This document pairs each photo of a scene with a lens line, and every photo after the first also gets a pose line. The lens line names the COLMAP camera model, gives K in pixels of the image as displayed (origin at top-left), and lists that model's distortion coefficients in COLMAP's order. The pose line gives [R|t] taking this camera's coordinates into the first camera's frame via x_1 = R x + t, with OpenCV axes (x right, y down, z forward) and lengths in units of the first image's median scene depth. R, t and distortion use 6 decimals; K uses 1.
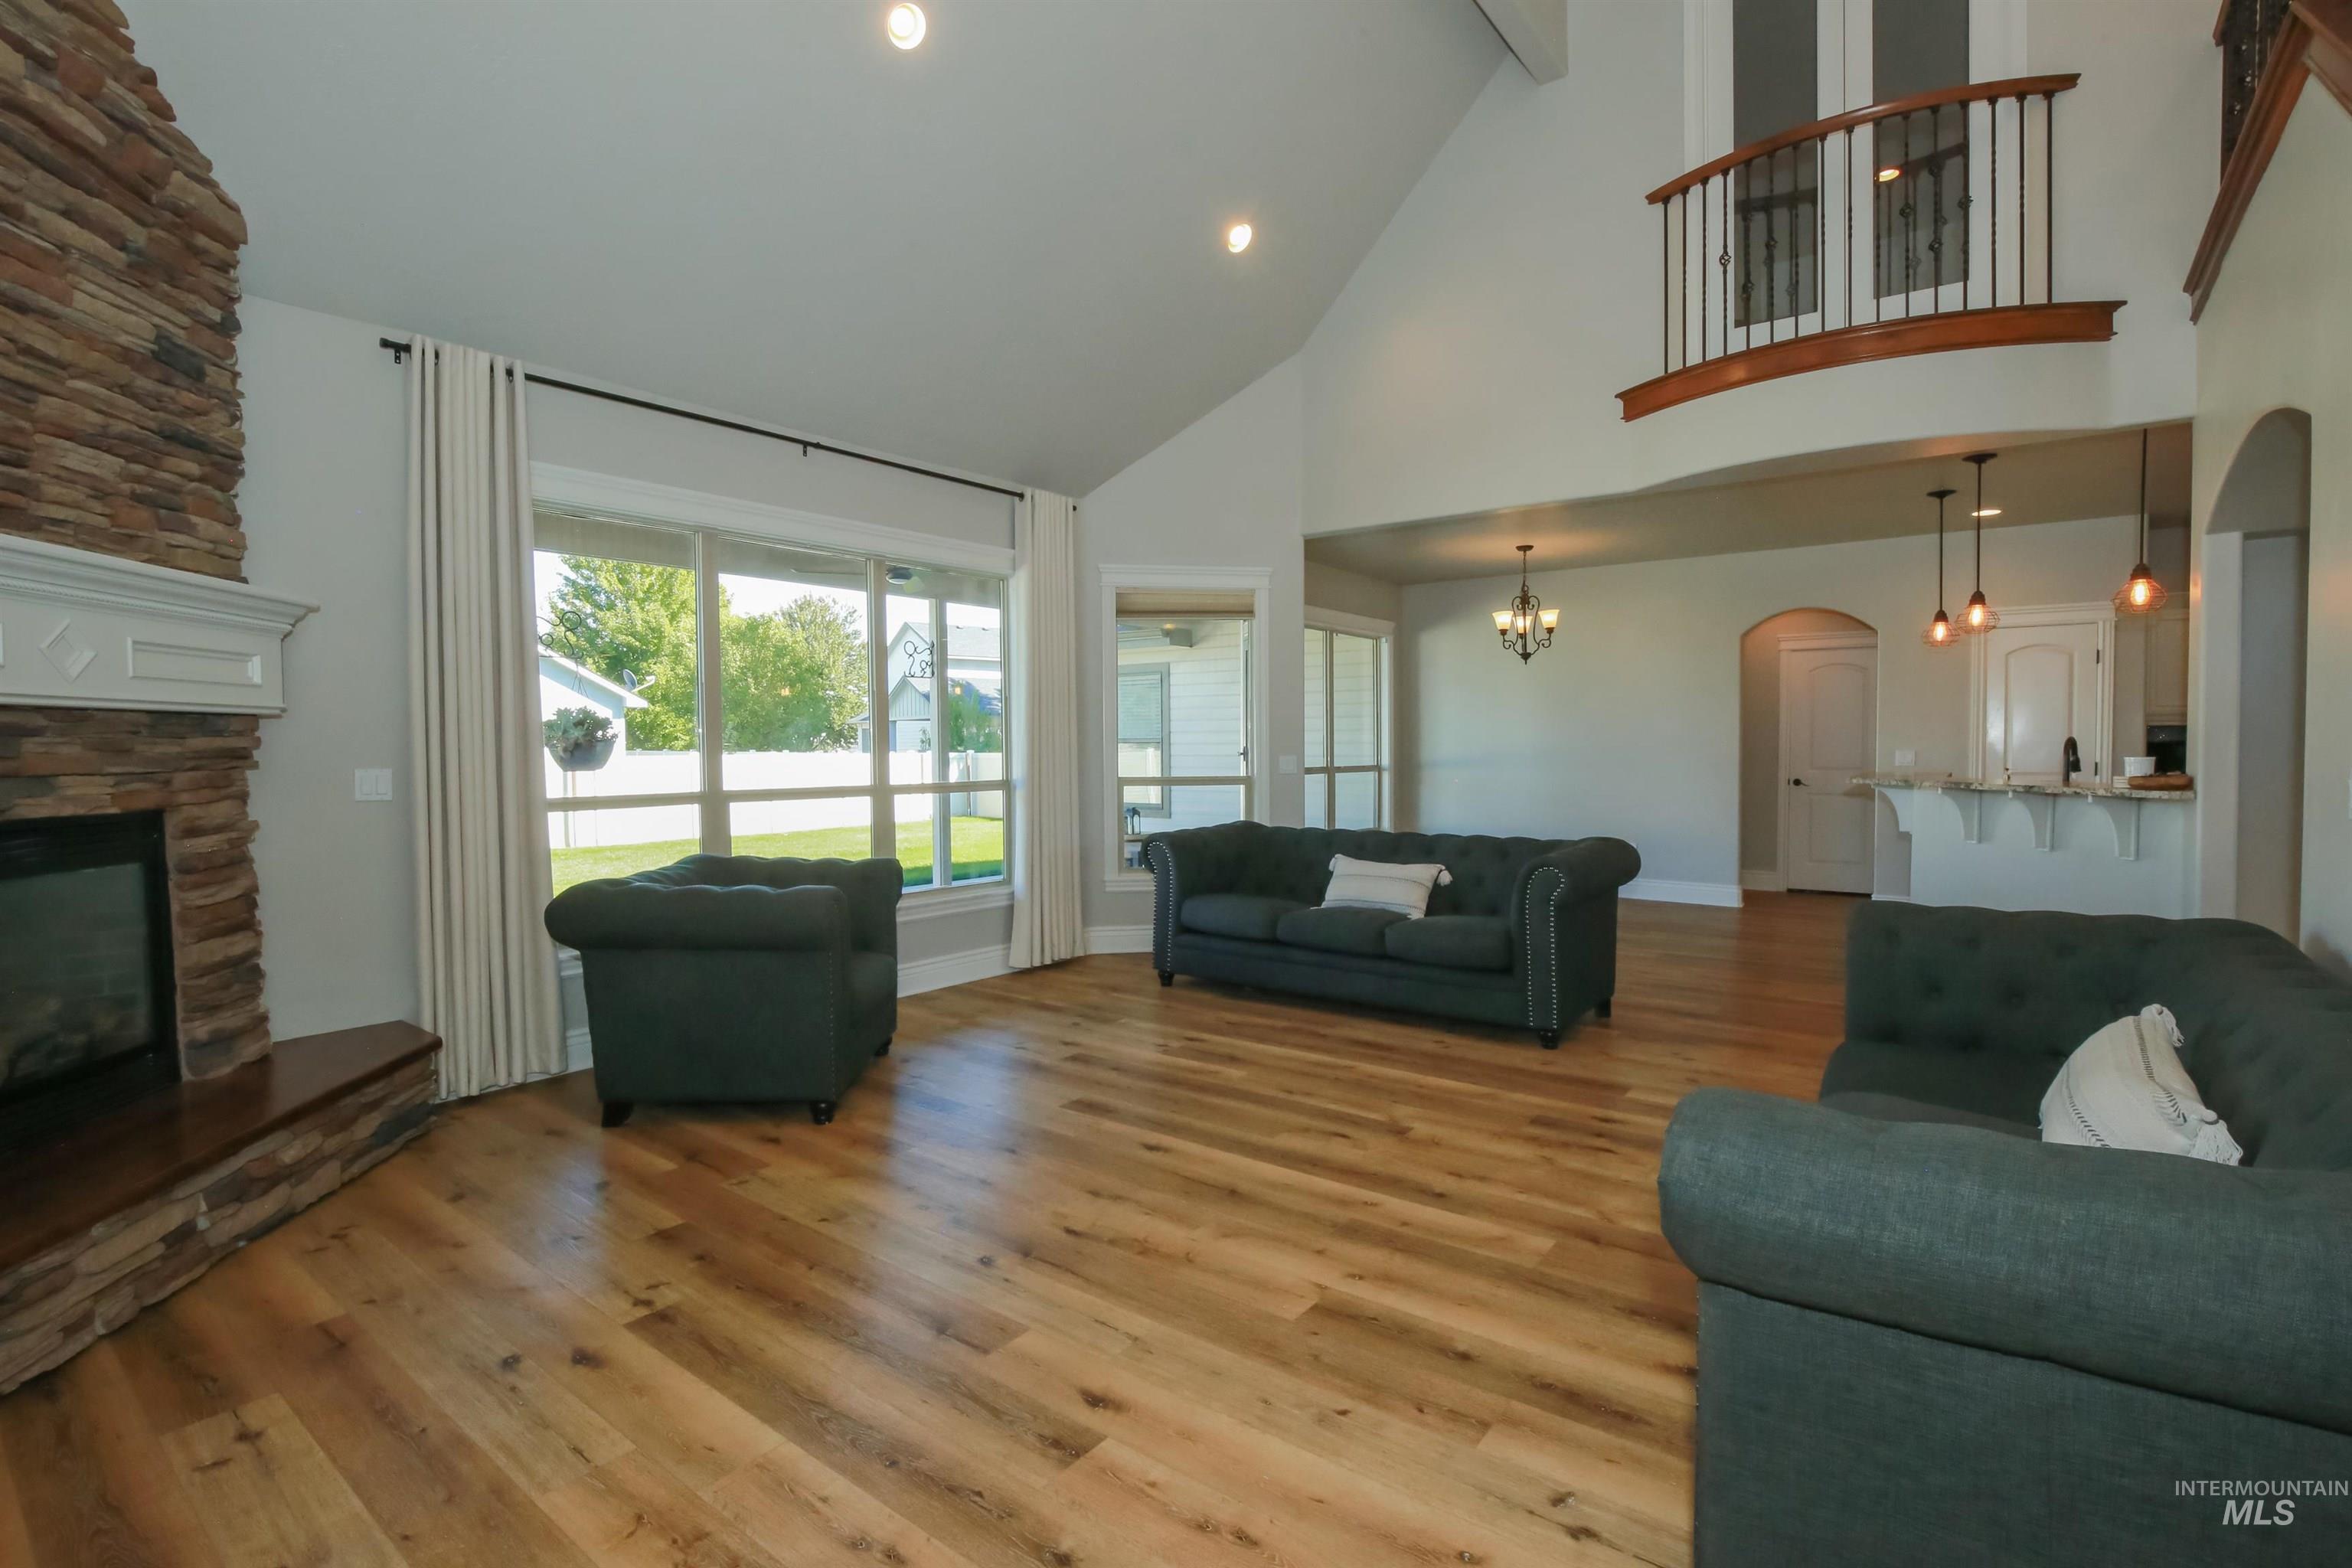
lens RADIAL K [[1083.2, 0, 1187.8], [0, 1083.2, 788.0], [0, 0, 1]] dist [-0.034595, 0.003774]
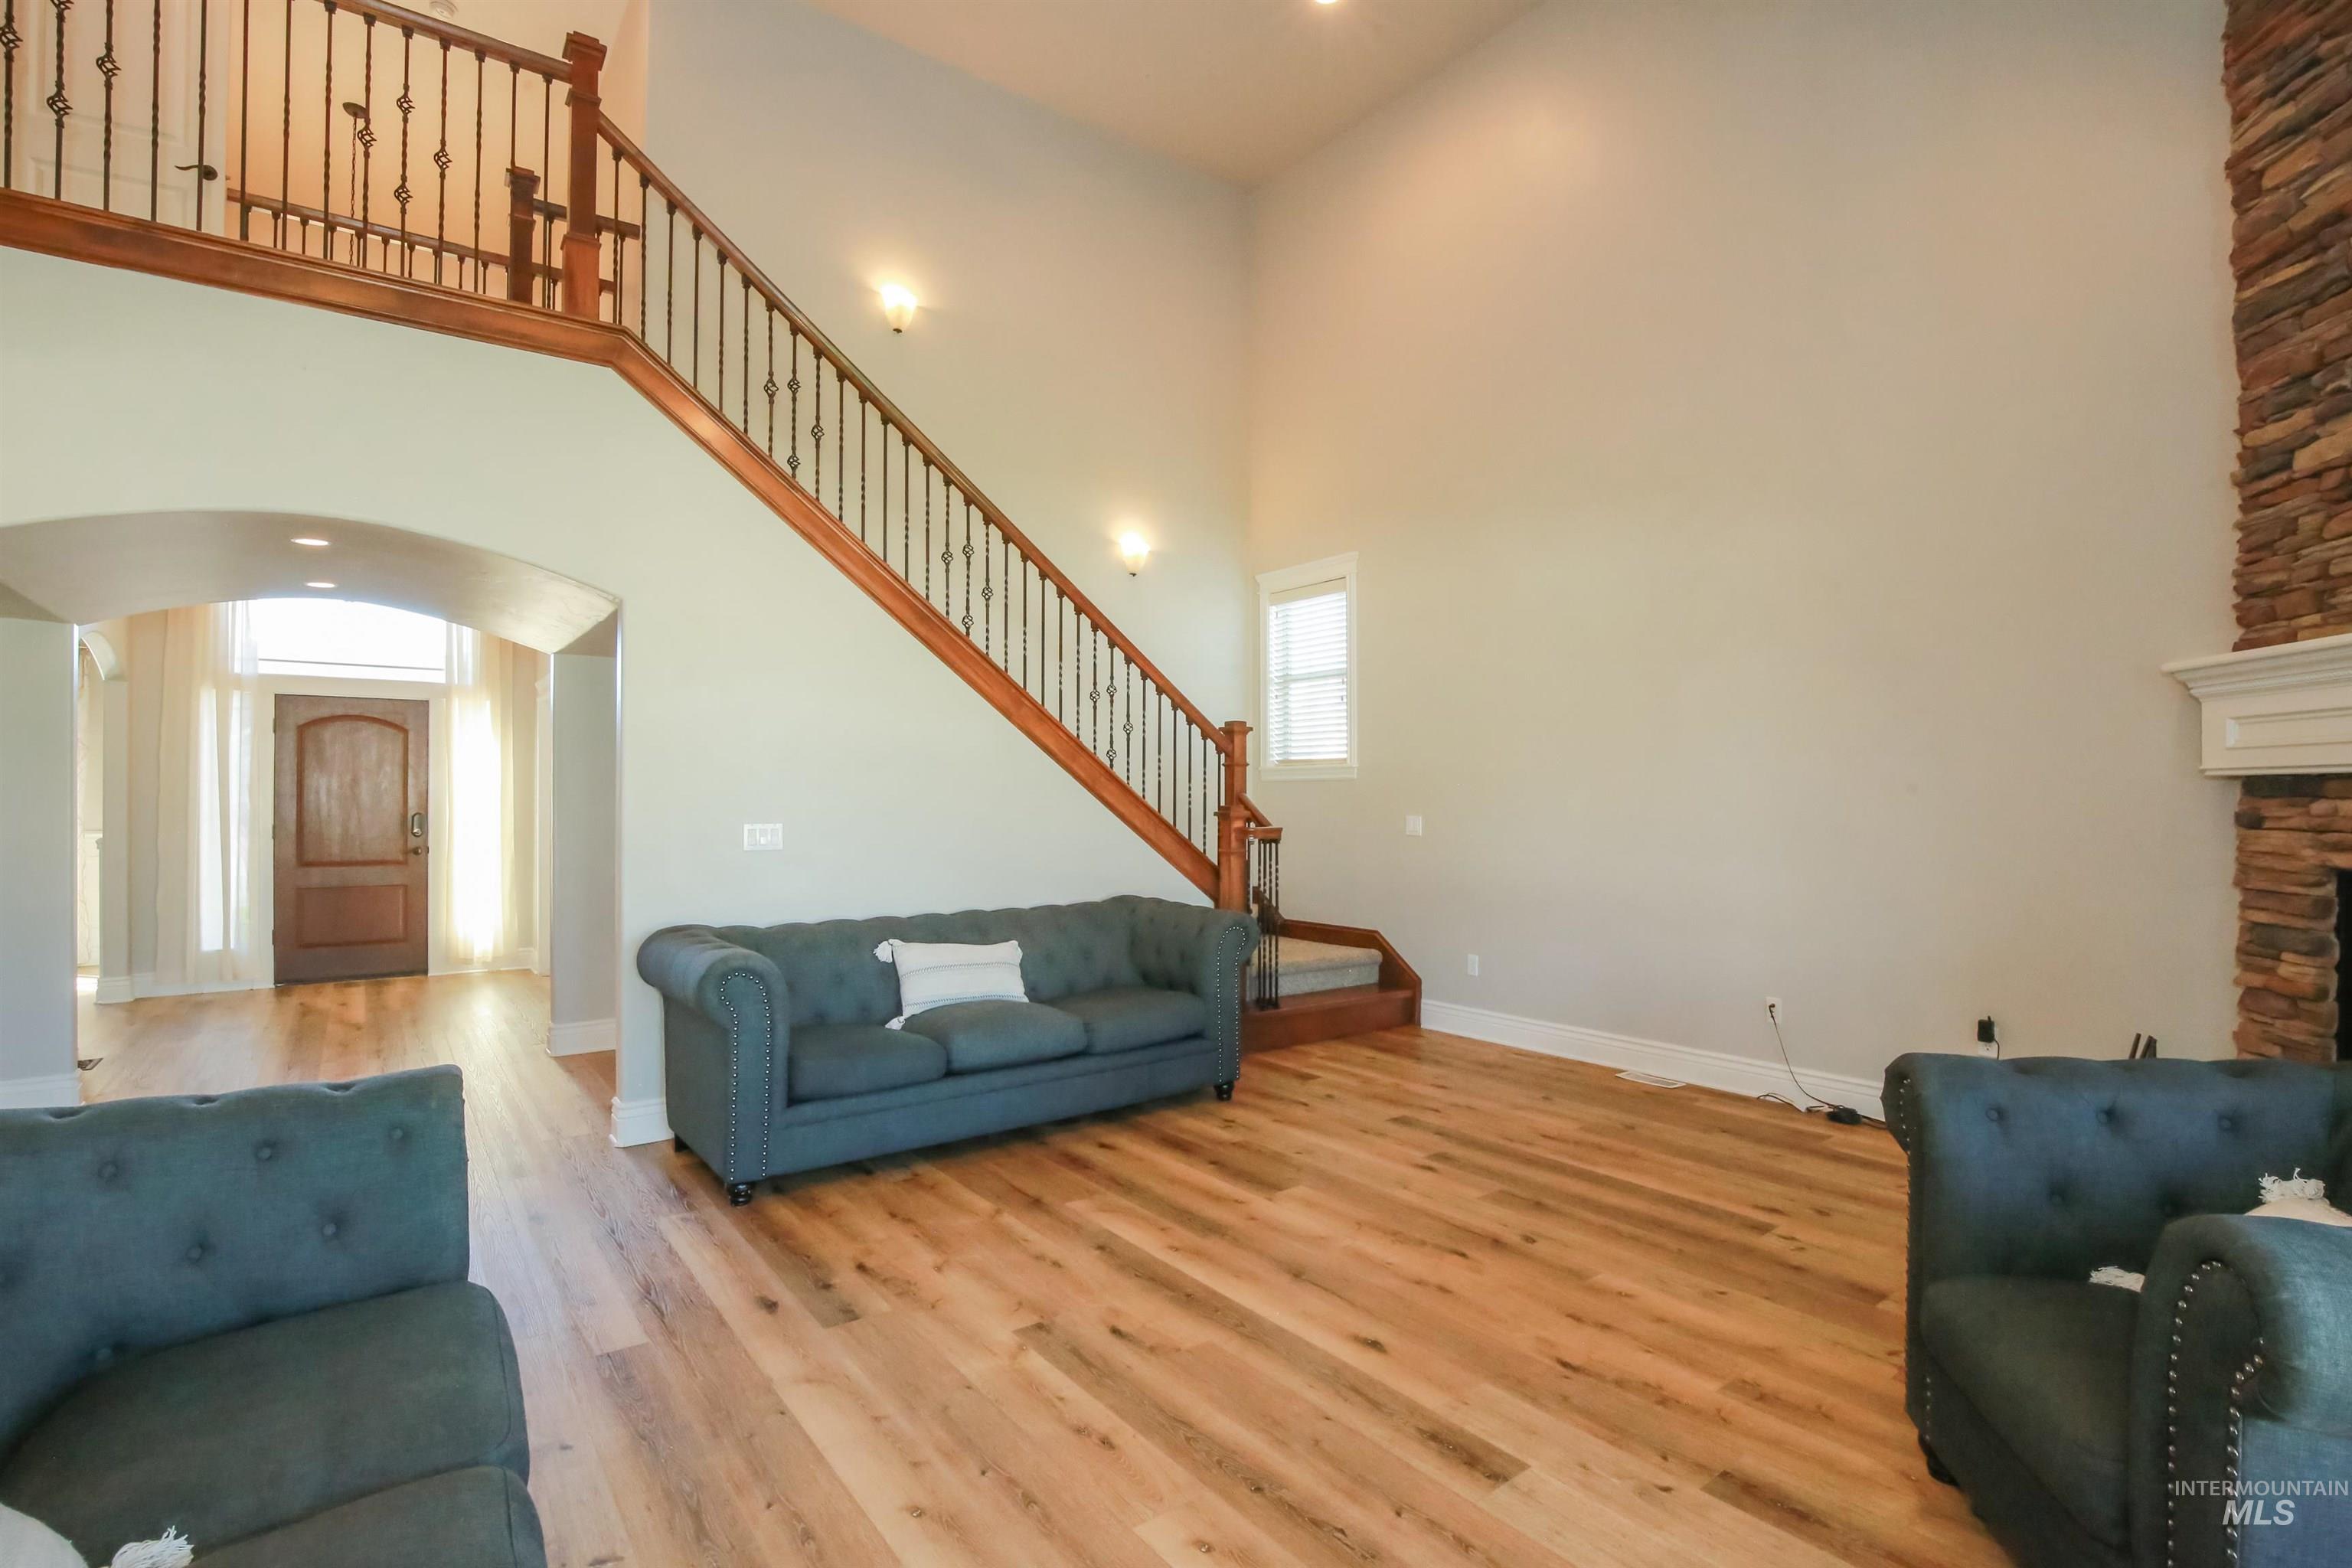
lens RADIAL K [[1083.2, 0, 1175.2], [0, 1083.2, 800.9], [0, 0, 1]] dist [-0.034595, 0.003774]
pose [[-0.961517, 0.004095, 0.274714, -0.119777], [0.015652, 0.999081, 0.039892, -0.091347], [-0.274298, 0.042656, -0.960698, 1.946533]]
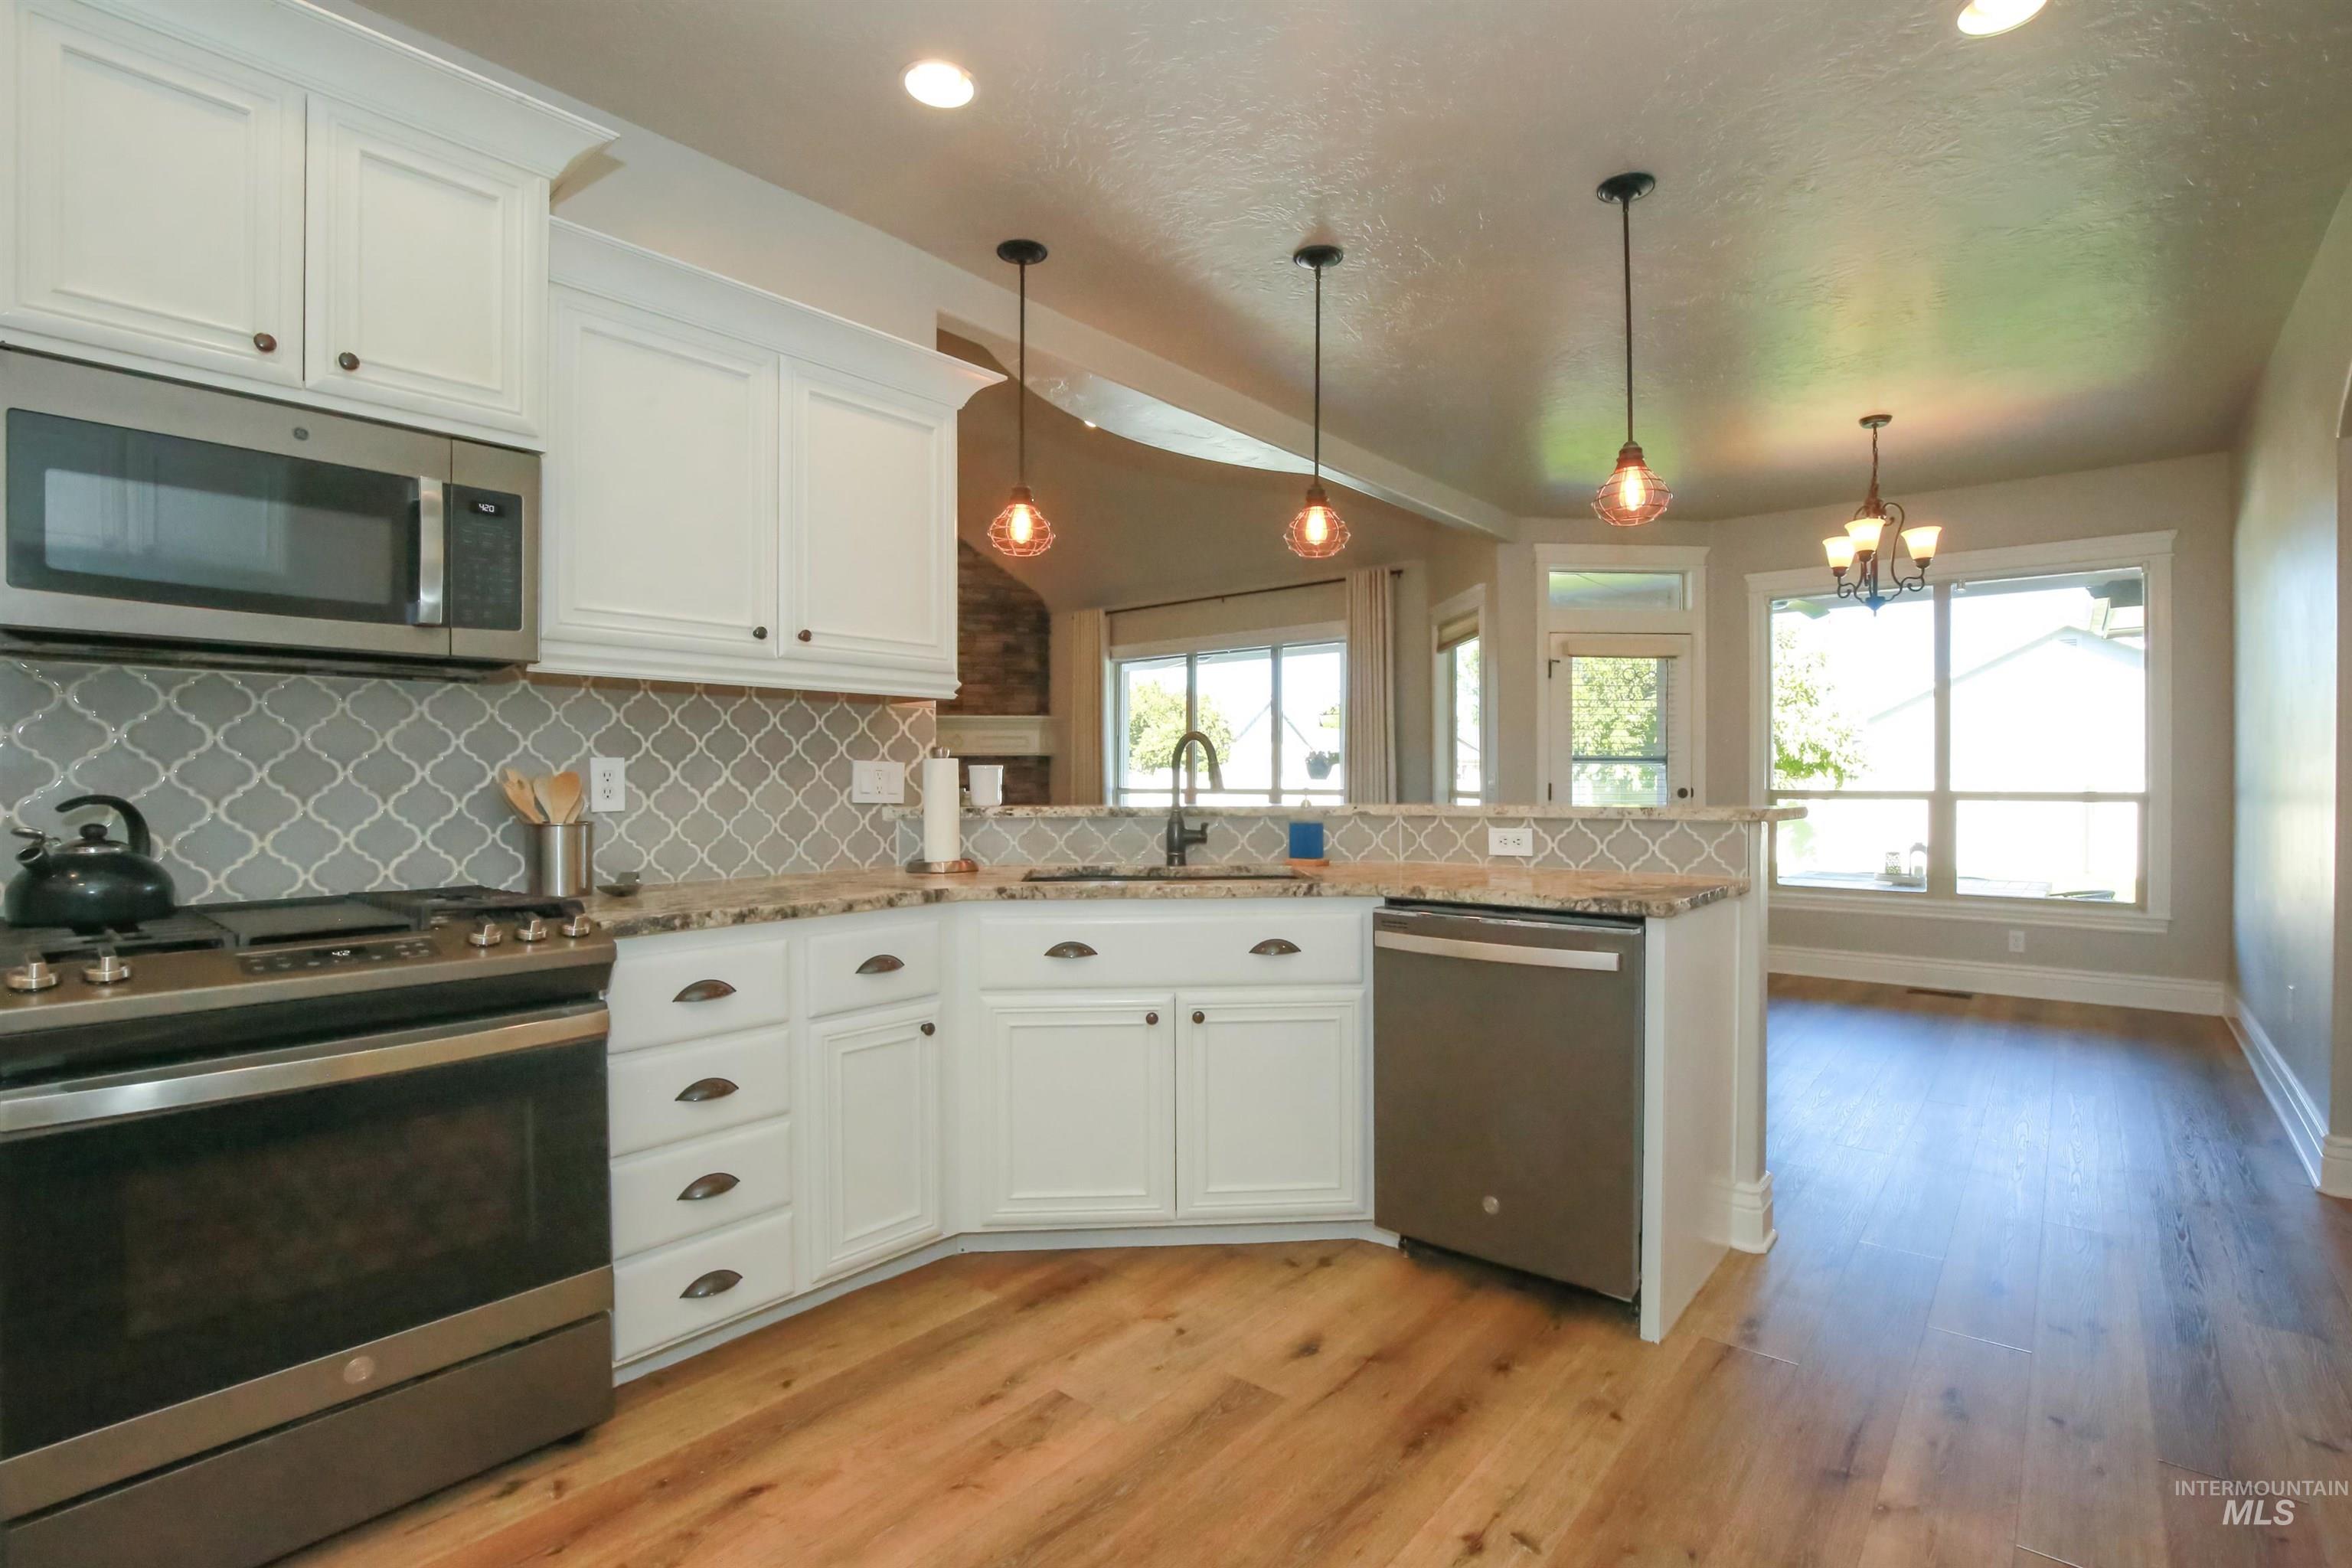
lens RADIAL K [[1083.2, 0, 1185.6], [0, 1083.2, 793.7], [0, 0, 1]] dist [-0.034595, 0.003774]
pose [[-0.062274, 0.018387, -0.997890, 2.376220], [-0.039215, 0.999013, 0.020855, -0.044475], [0.997288, 0.040431, -0.061491, 1.740527]]
